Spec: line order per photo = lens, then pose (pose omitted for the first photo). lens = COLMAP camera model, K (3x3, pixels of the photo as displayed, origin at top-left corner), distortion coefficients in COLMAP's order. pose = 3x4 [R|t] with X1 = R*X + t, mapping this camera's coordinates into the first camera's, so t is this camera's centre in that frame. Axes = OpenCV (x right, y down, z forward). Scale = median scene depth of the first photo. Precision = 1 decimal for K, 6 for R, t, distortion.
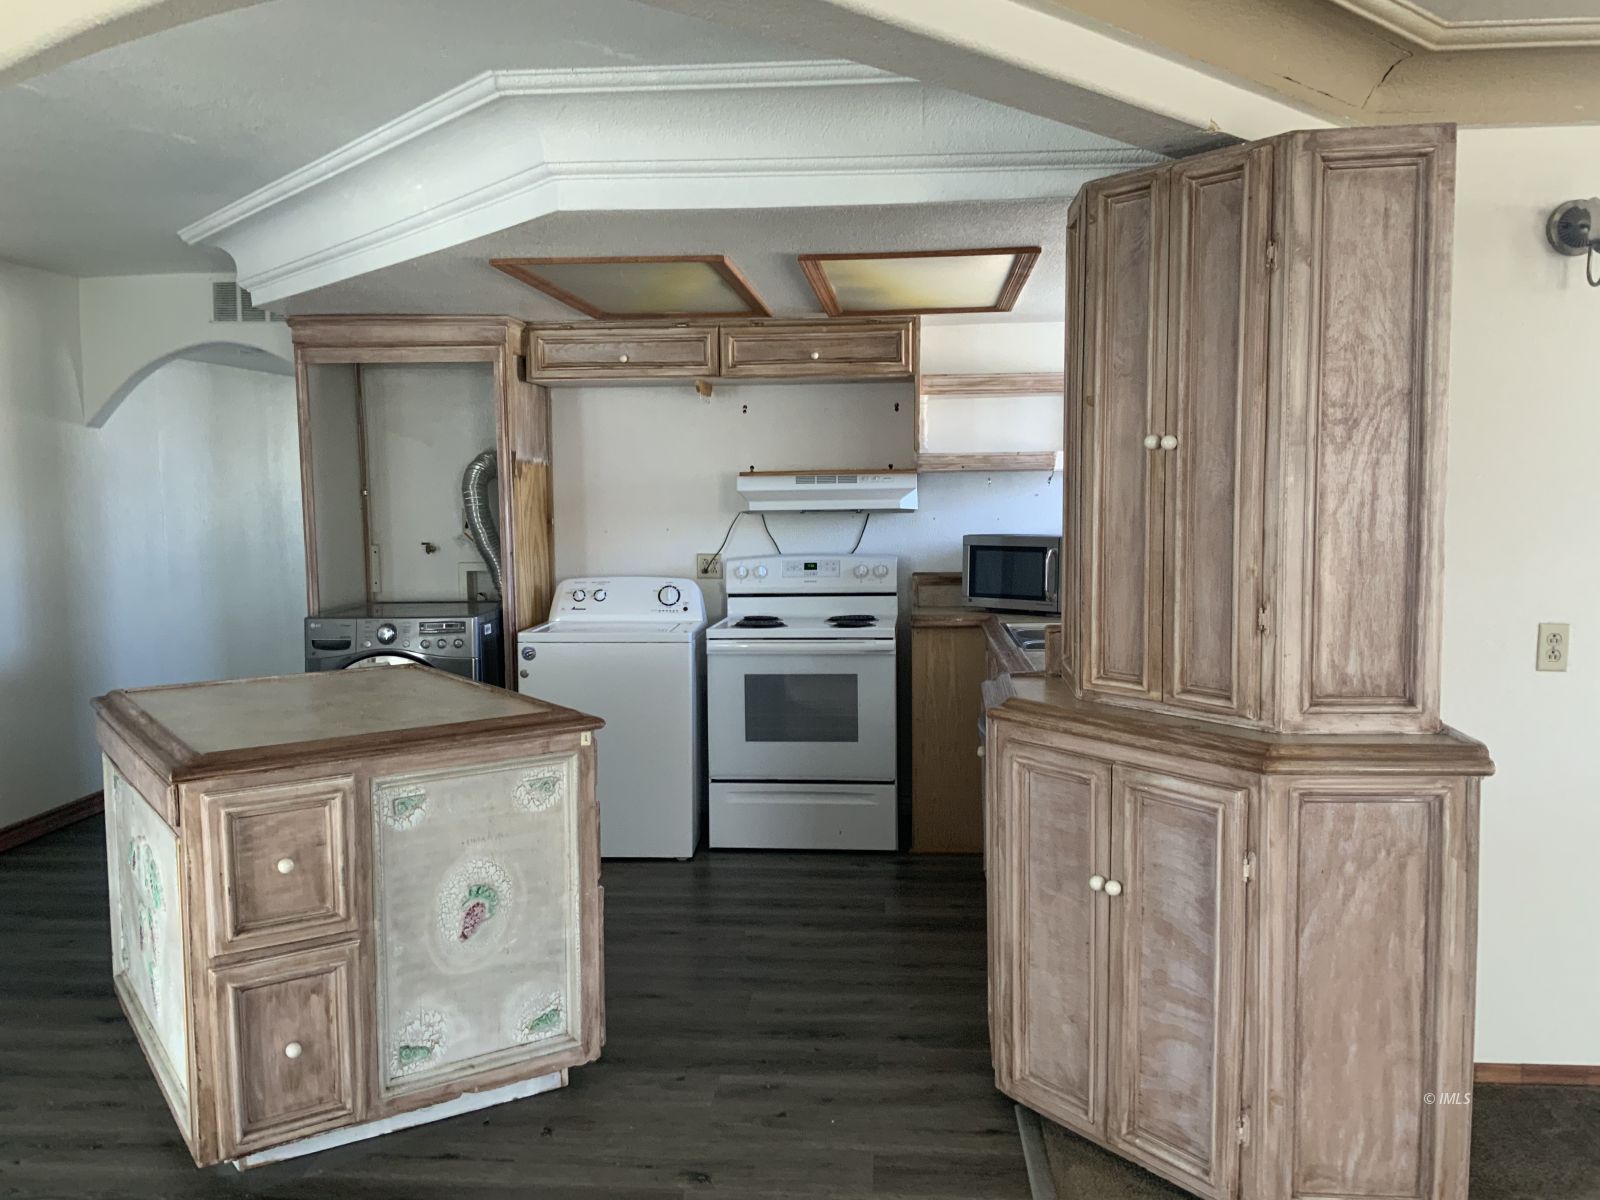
lens RADIAL K [[1340.3, 0, 800.0], [0, 1340.3, 600.0], [0, 0, 1]] dist [0.115893, -0.250365]
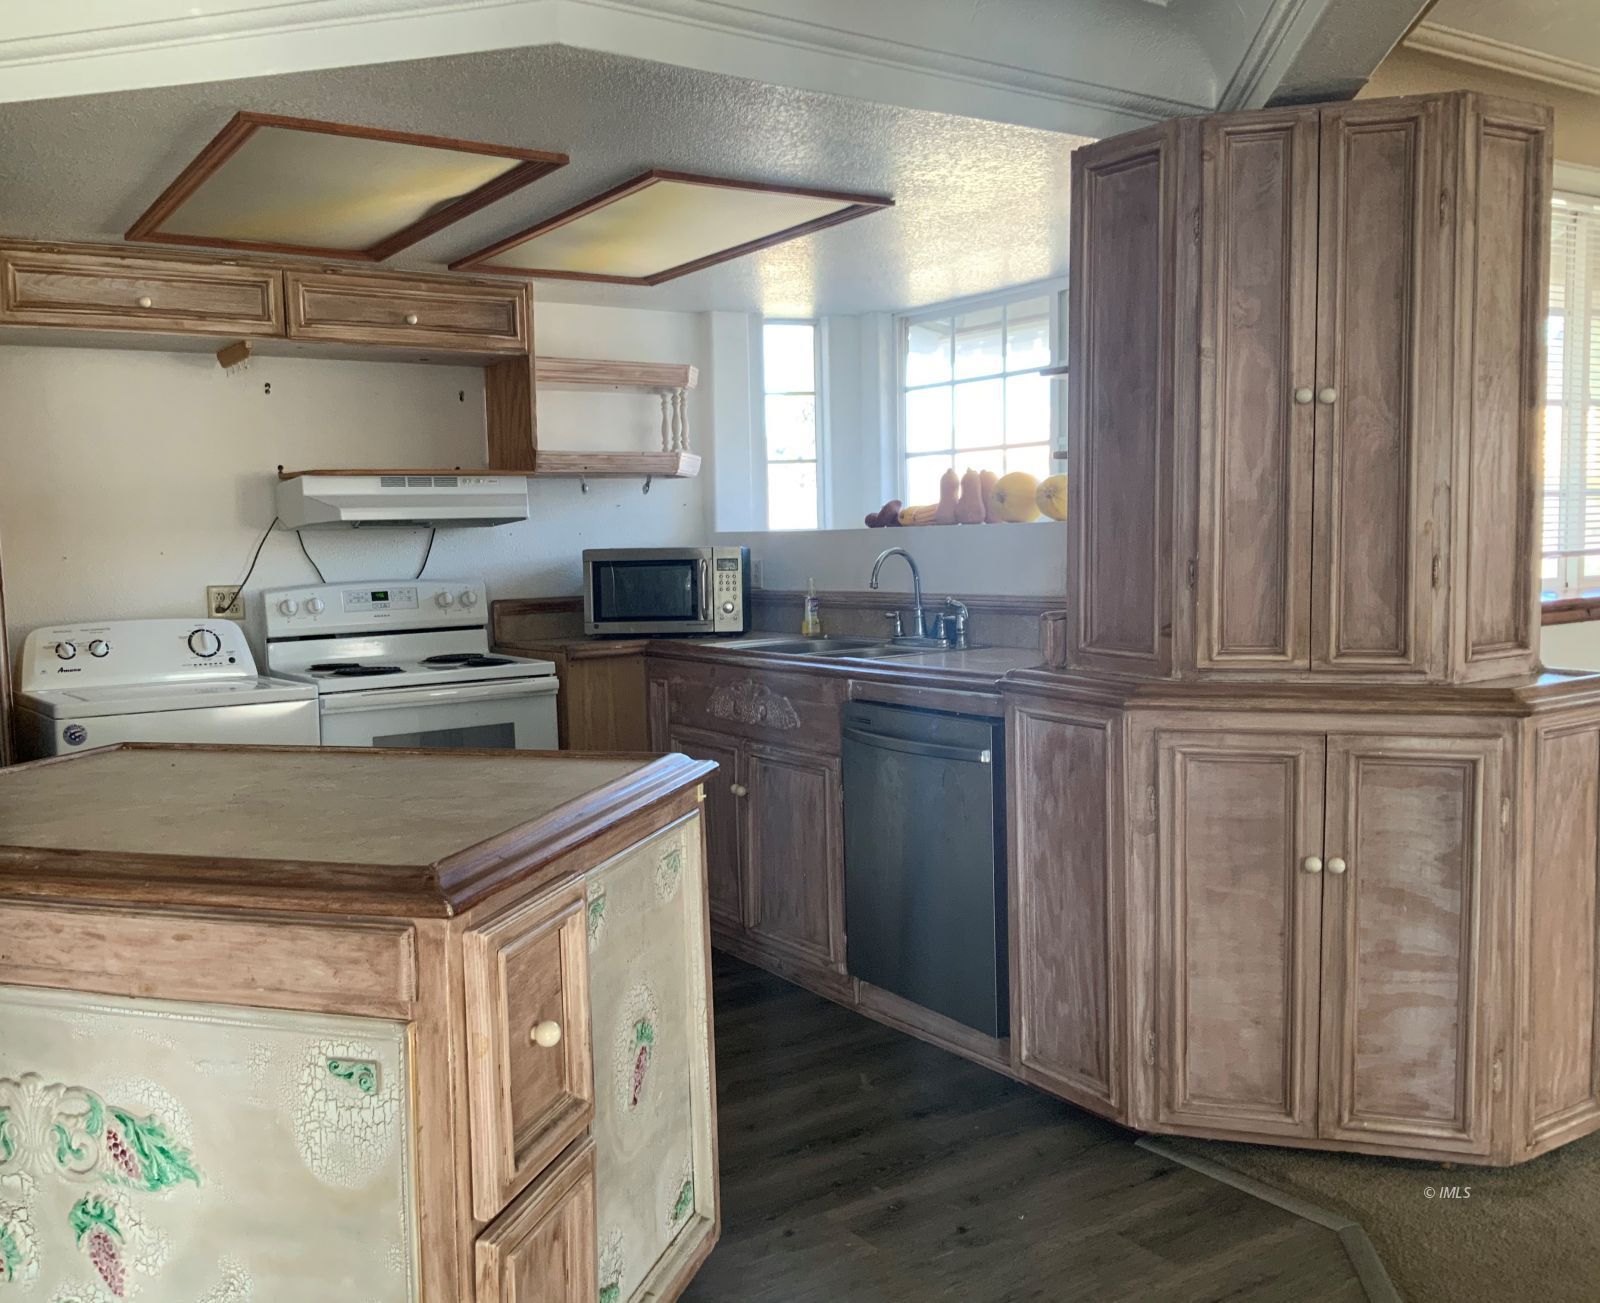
lens RADIAL K [[1443.5, 0, 797.4], [0, 1443.5, 647.8], [0, 0, 1]] dist [0.092247, -0.181956]
pose [[0.790362, -0.059528, 0.609741, -0.613072], [0.067289, 0.997682, 0.010180, 0.023731], [-0.608933, 0.032983, 0.792535, 0.379654]]
